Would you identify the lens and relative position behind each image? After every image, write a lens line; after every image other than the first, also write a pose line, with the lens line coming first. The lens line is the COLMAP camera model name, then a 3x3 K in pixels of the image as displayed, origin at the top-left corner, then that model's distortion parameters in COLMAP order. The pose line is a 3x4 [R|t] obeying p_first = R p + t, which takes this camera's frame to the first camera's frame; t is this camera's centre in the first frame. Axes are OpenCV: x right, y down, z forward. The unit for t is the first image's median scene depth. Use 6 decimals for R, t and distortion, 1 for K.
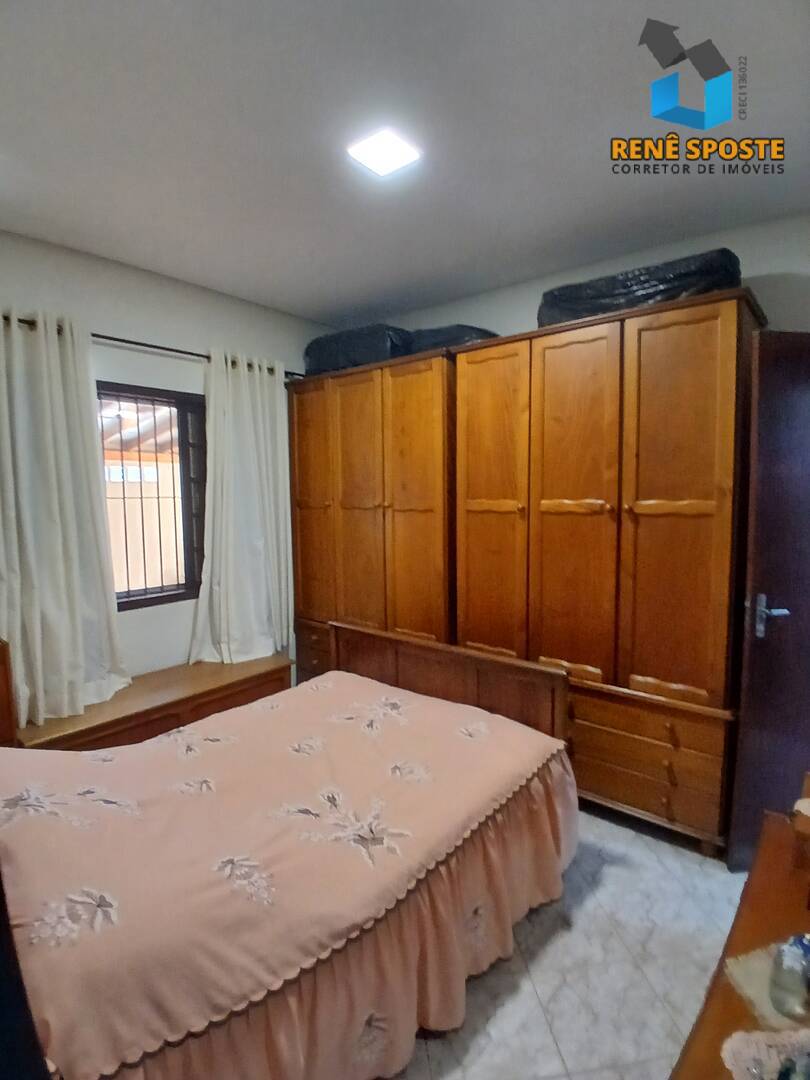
lens RADIAL K [[542.6, 0, 389.7], [0, 542.6, 536.9], [0, 0, 1]] dist [0.002517, -0.046543]
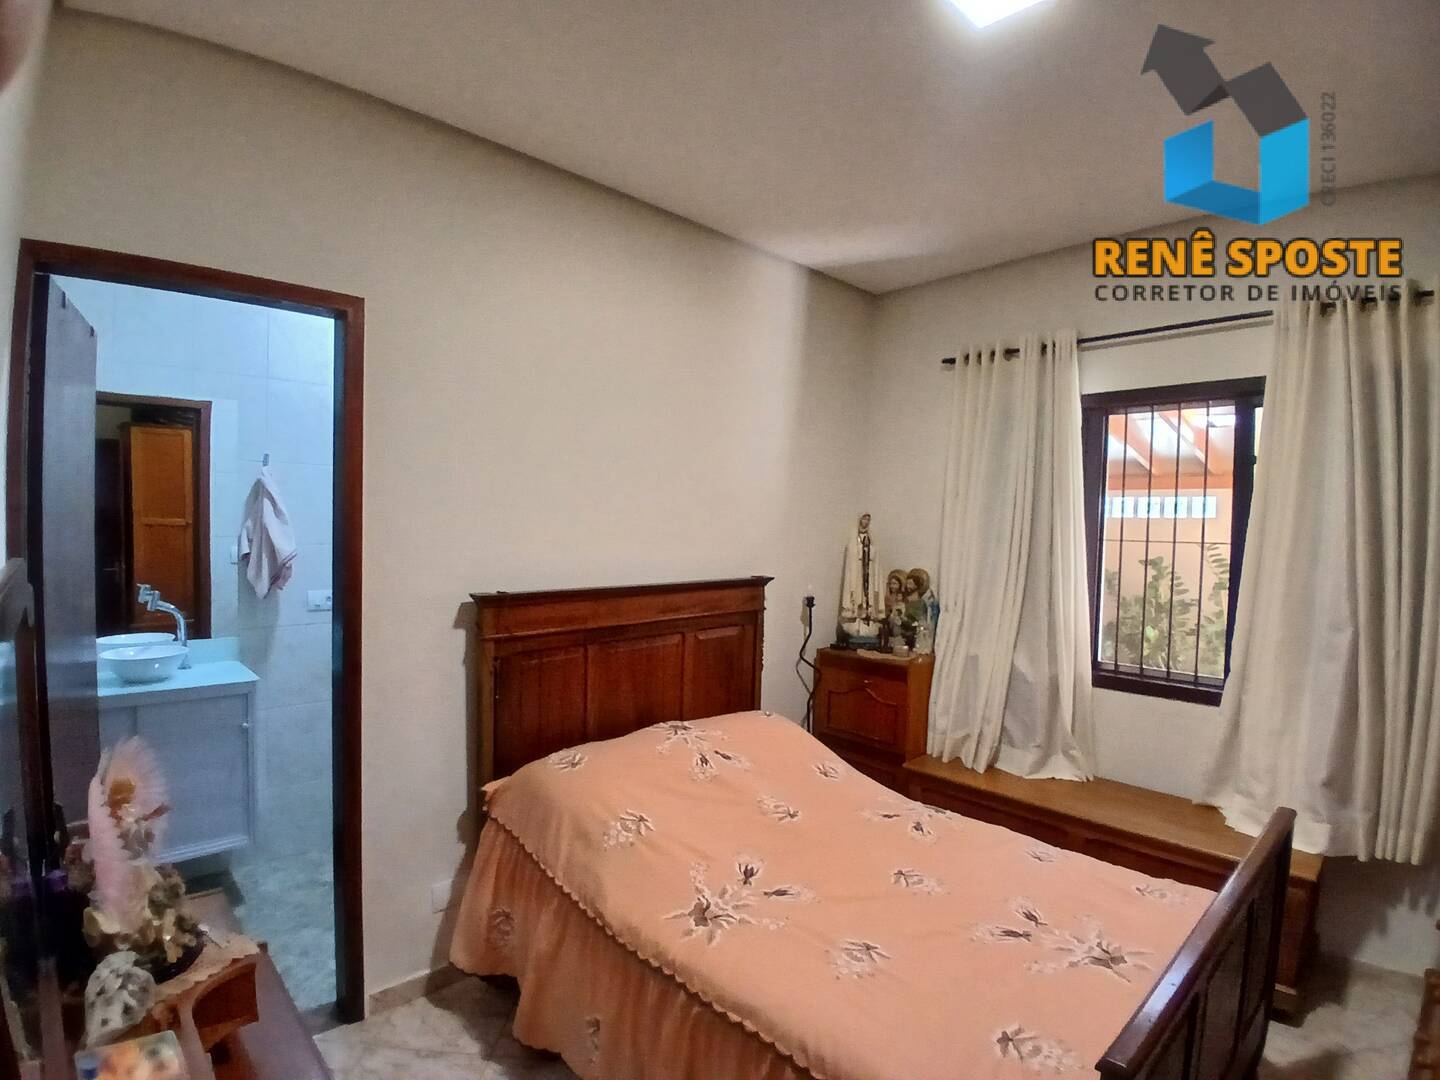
lens RADIAL K [[723.5, 0, 716.2], [0, 723.5, 545.3], [0, 0, 1]] dist [0.002517, -0.046543]
pose [[-0.109129, 0.037227, -0.993330, 0.750900], [-0.104784, 0.993300, 0.048738, -0.071921], [0.988489, 0.109403, -0.104497, 0.722986]]
